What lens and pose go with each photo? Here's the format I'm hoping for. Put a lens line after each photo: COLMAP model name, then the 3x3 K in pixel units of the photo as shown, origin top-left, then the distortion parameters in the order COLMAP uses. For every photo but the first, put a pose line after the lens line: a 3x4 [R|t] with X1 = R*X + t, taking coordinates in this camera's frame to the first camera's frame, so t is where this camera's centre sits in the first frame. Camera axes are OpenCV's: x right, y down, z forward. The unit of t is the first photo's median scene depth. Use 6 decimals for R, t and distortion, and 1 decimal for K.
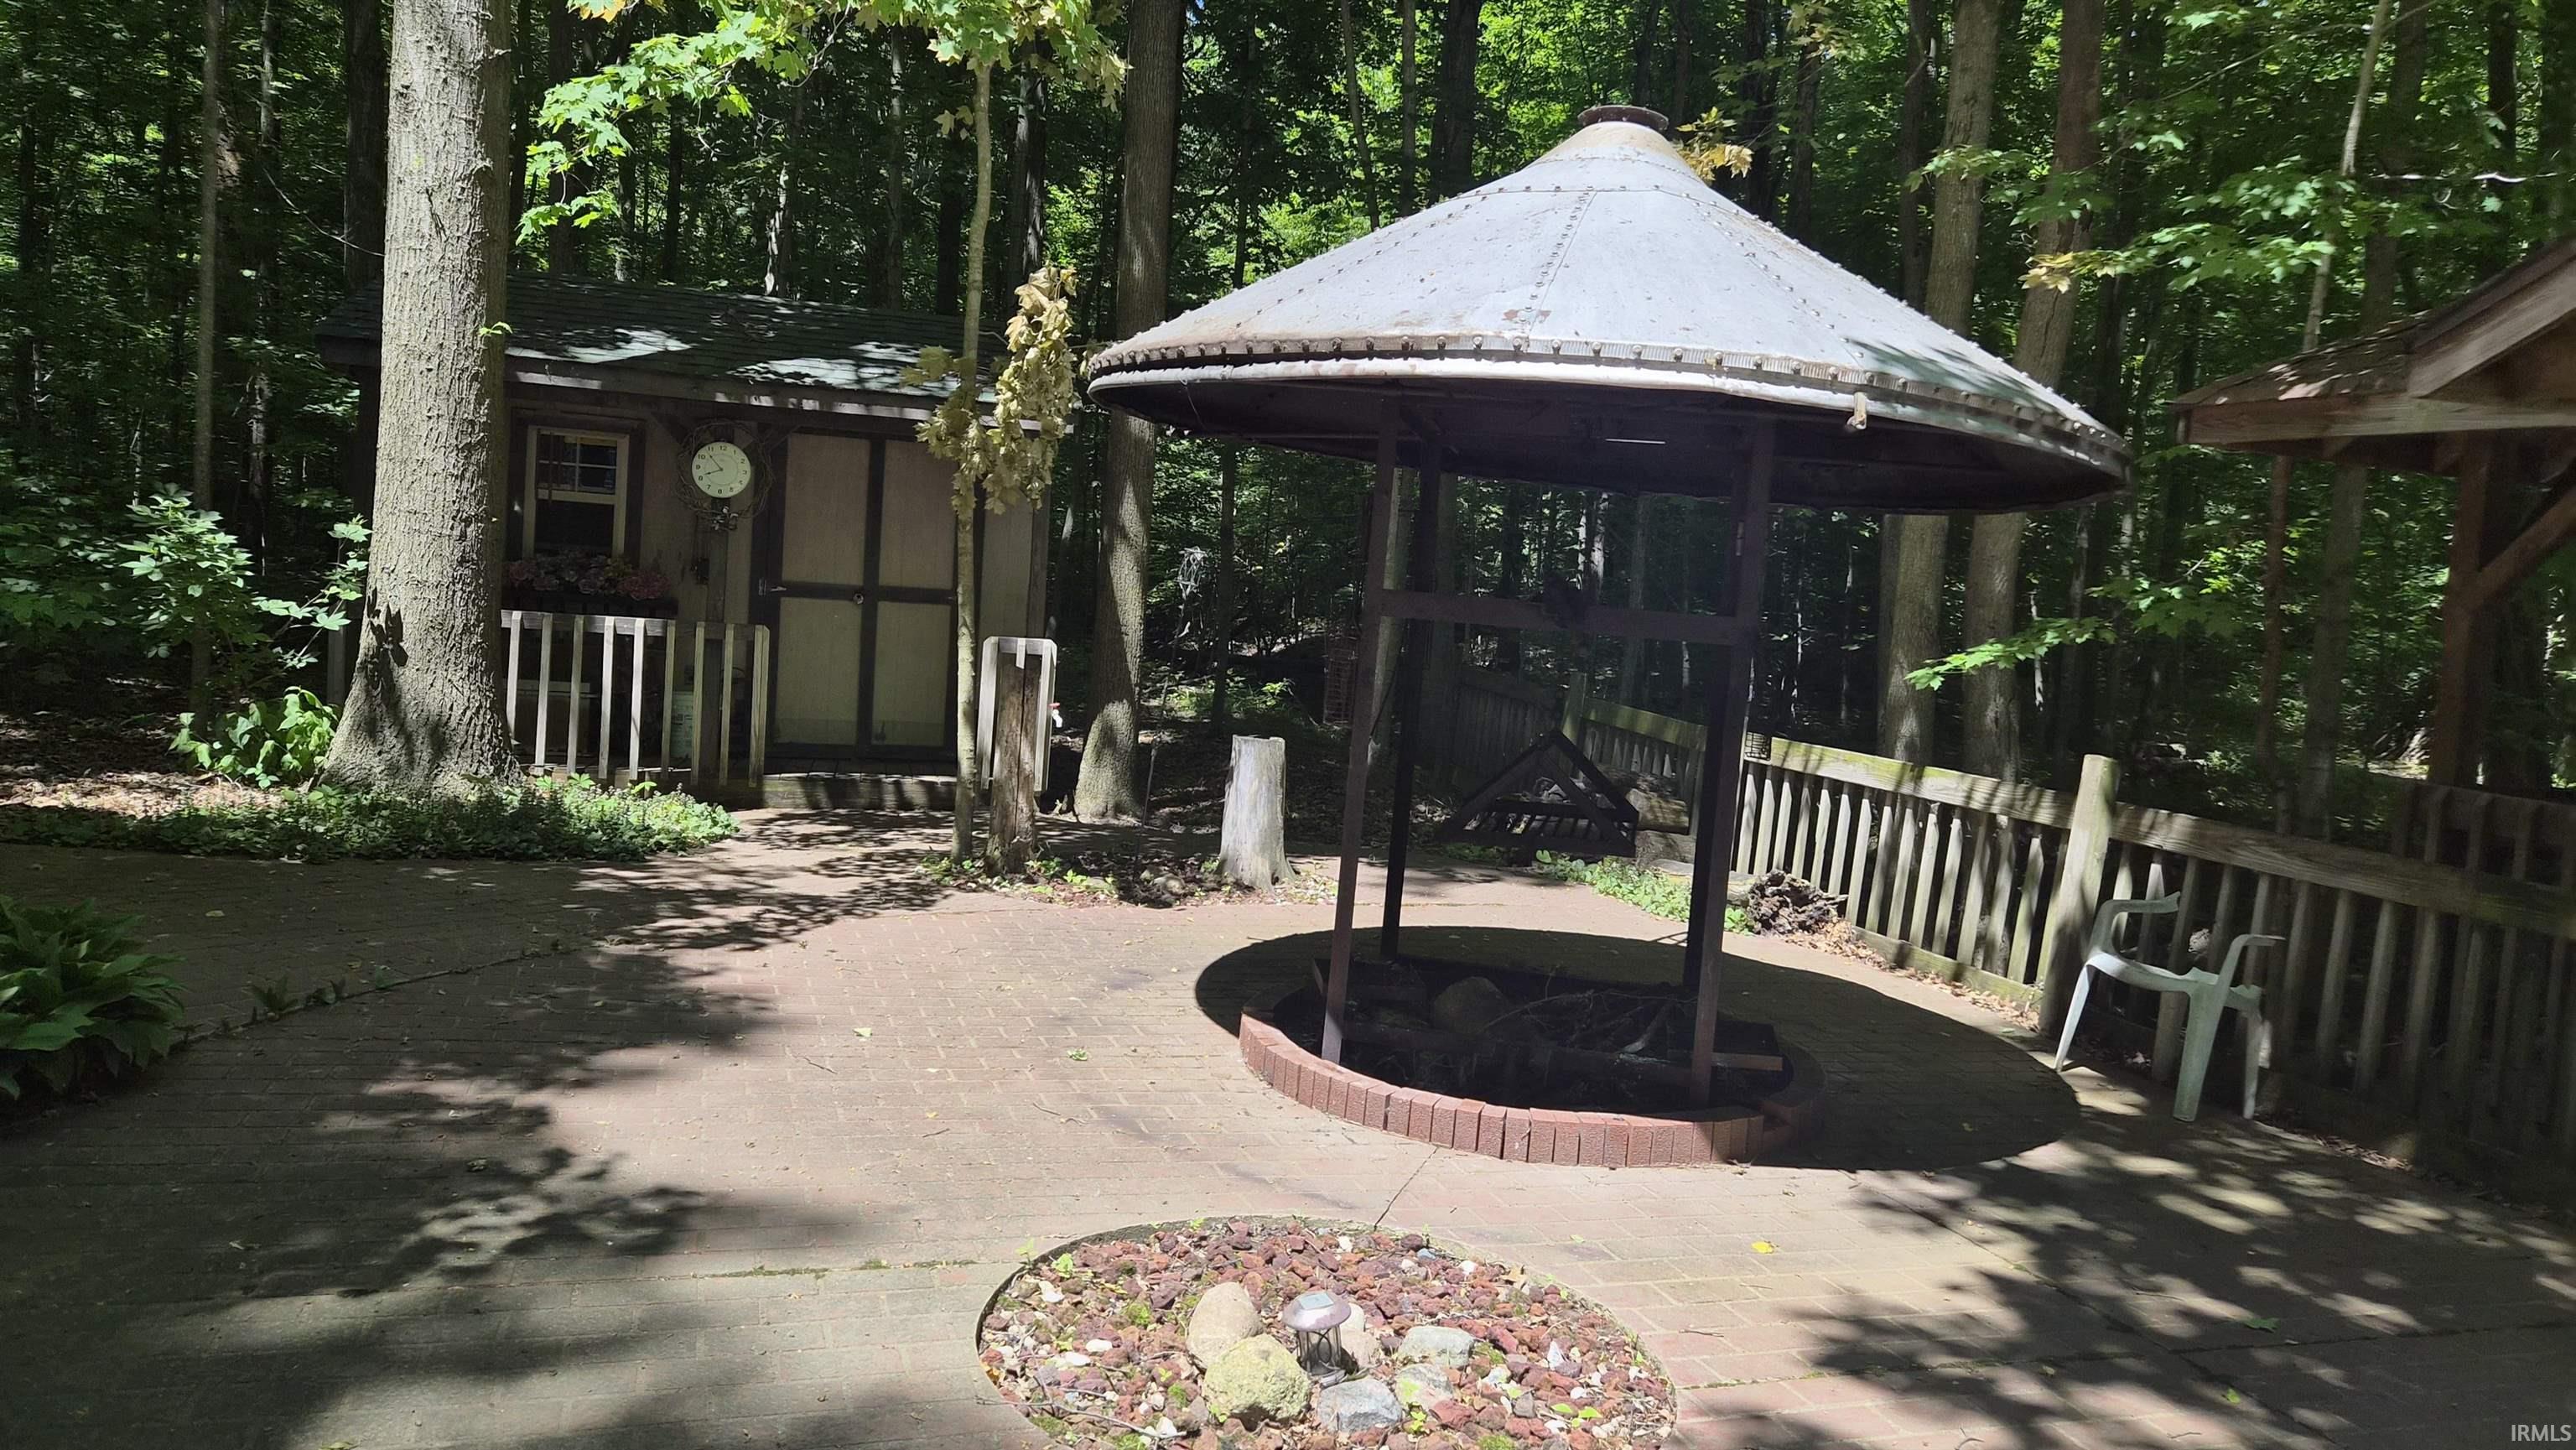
lens RADIAL K [[1712.9, 0, 1303.9], [0, 1712.9, 729.1], [0, 0, 1]] dist [0.062629, -0.043929]
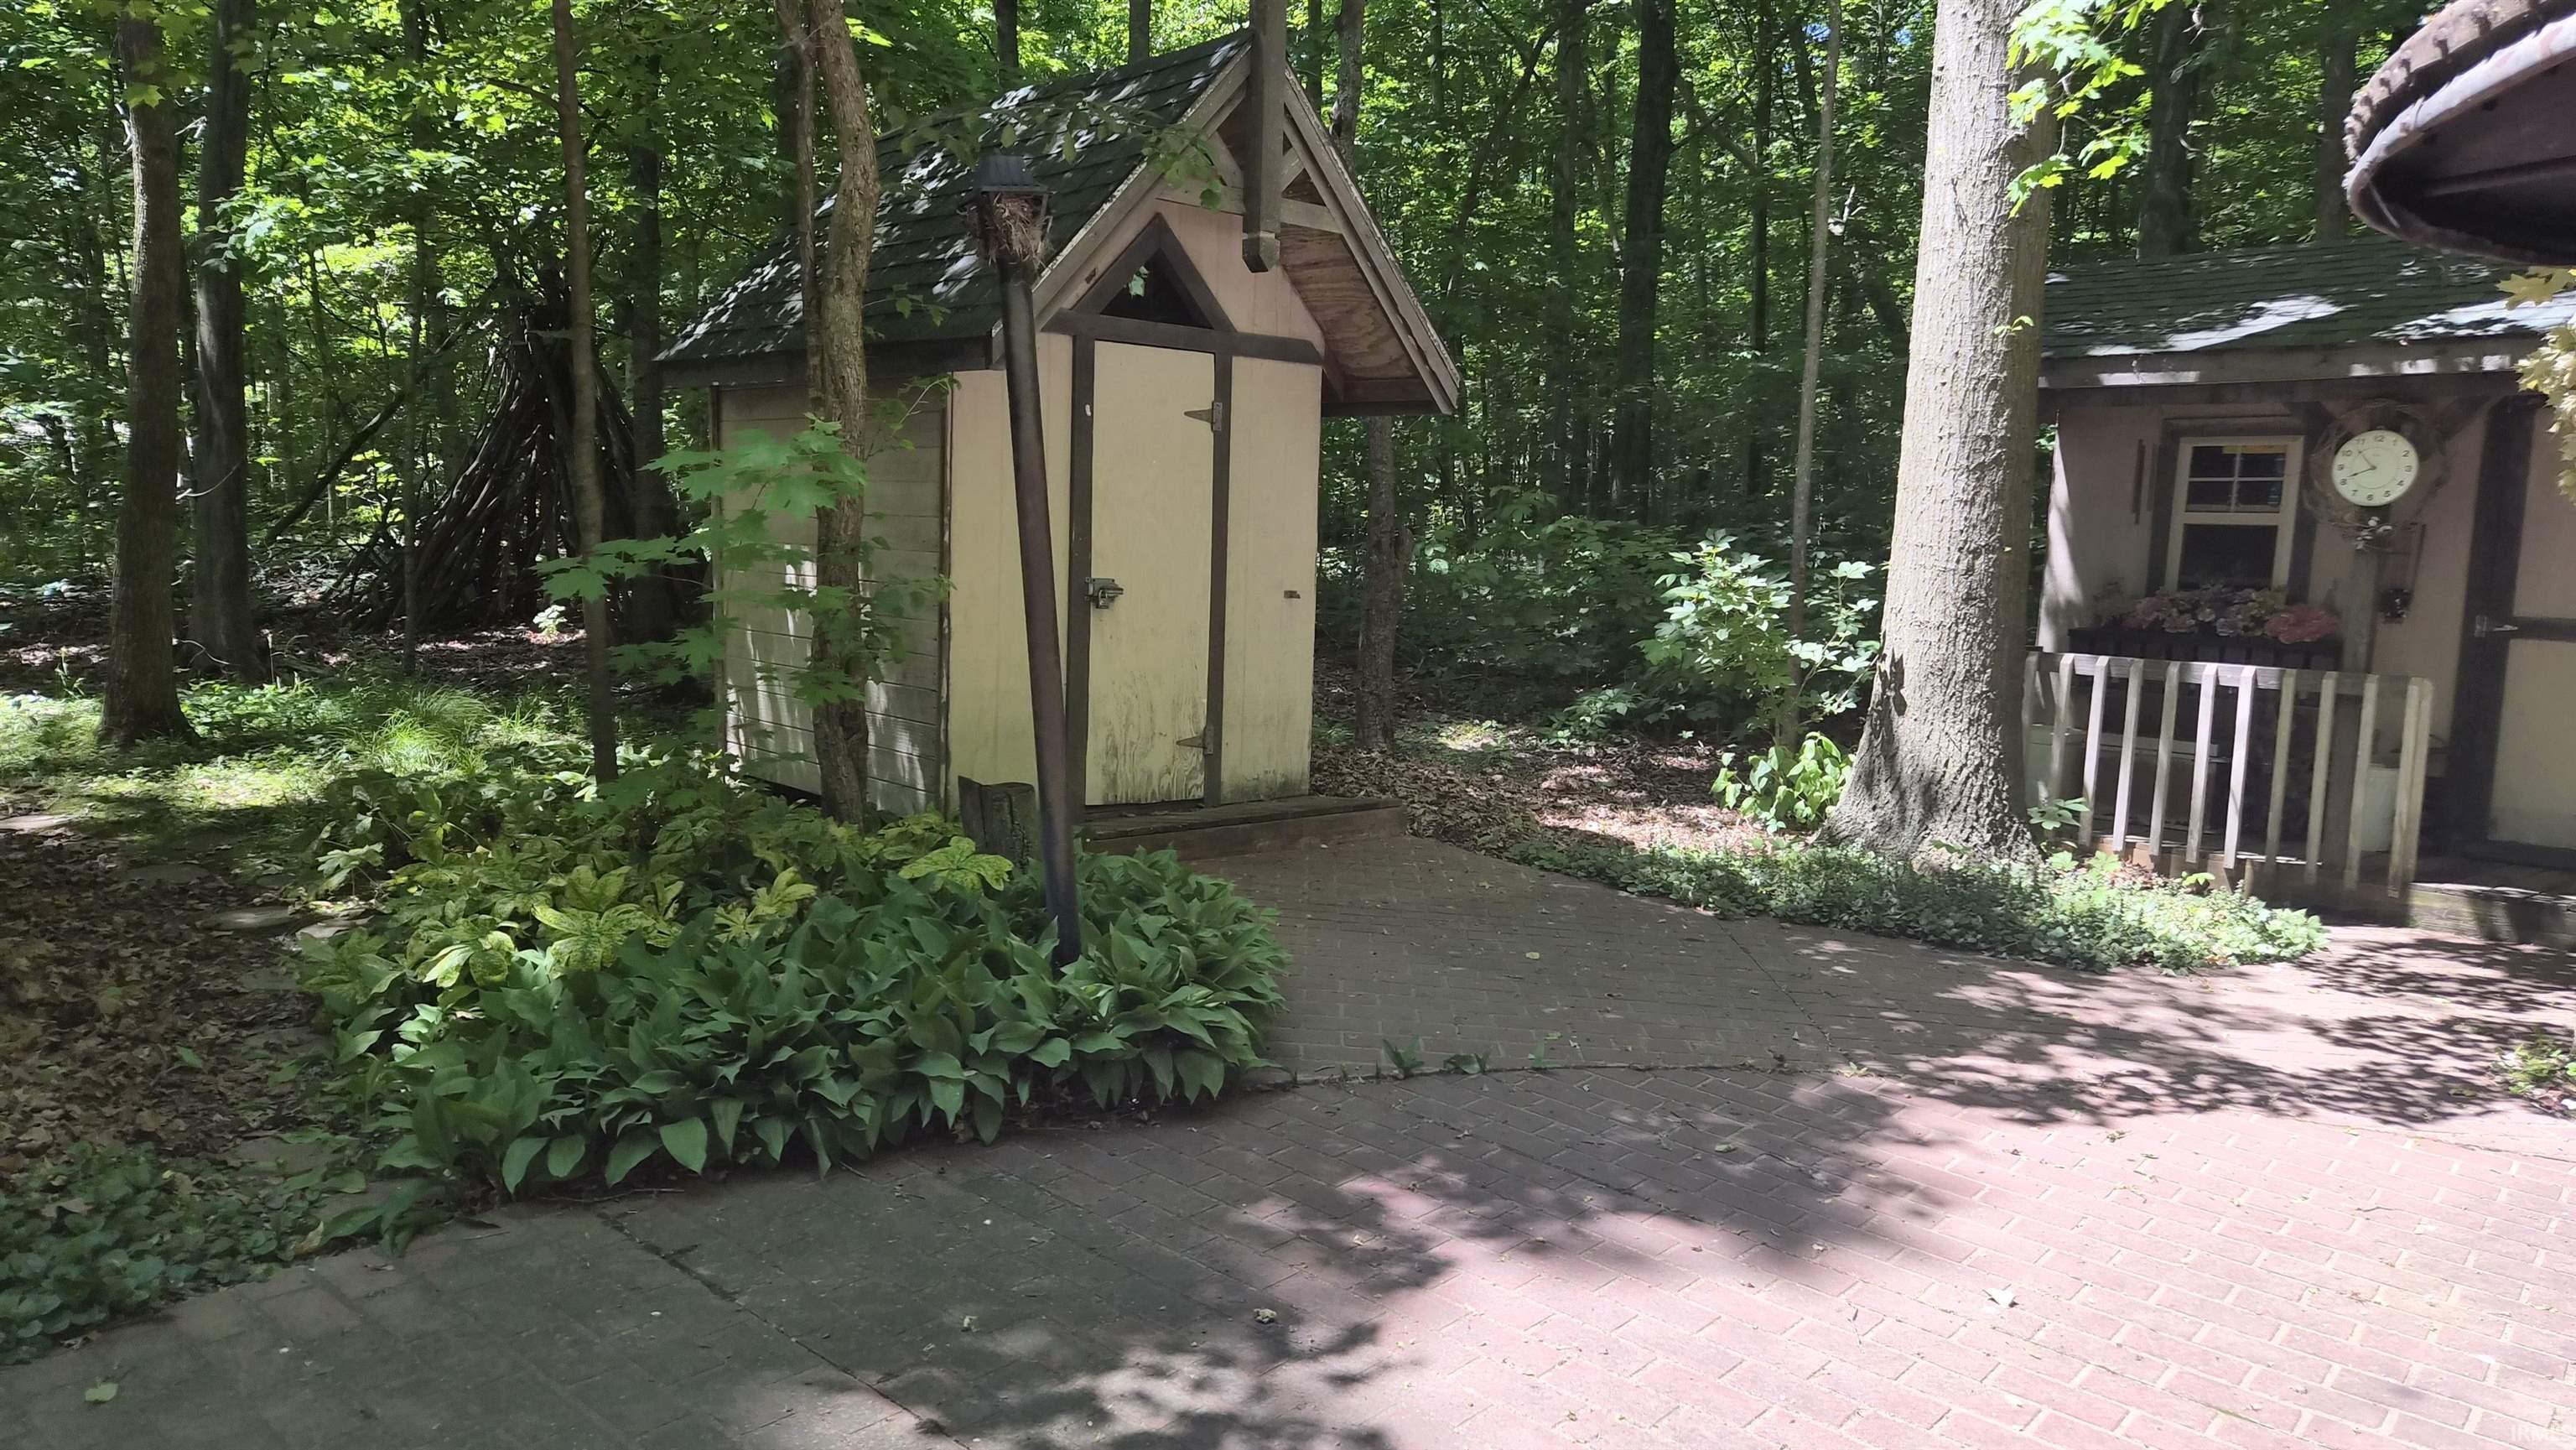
lens RADIAL K [[1712.9, 0, 1299.9], [0, 1712.9, 759.0], [0, 0, 1]] dist [0.062629, -0.043929]
pose [[0.502283, 0.059362, -0.862663, 0.104839], [-0.068583, 0.997233, 0.028690, -0.017686], [0.861979, 0.044753, 0.504965, 0.272006]]
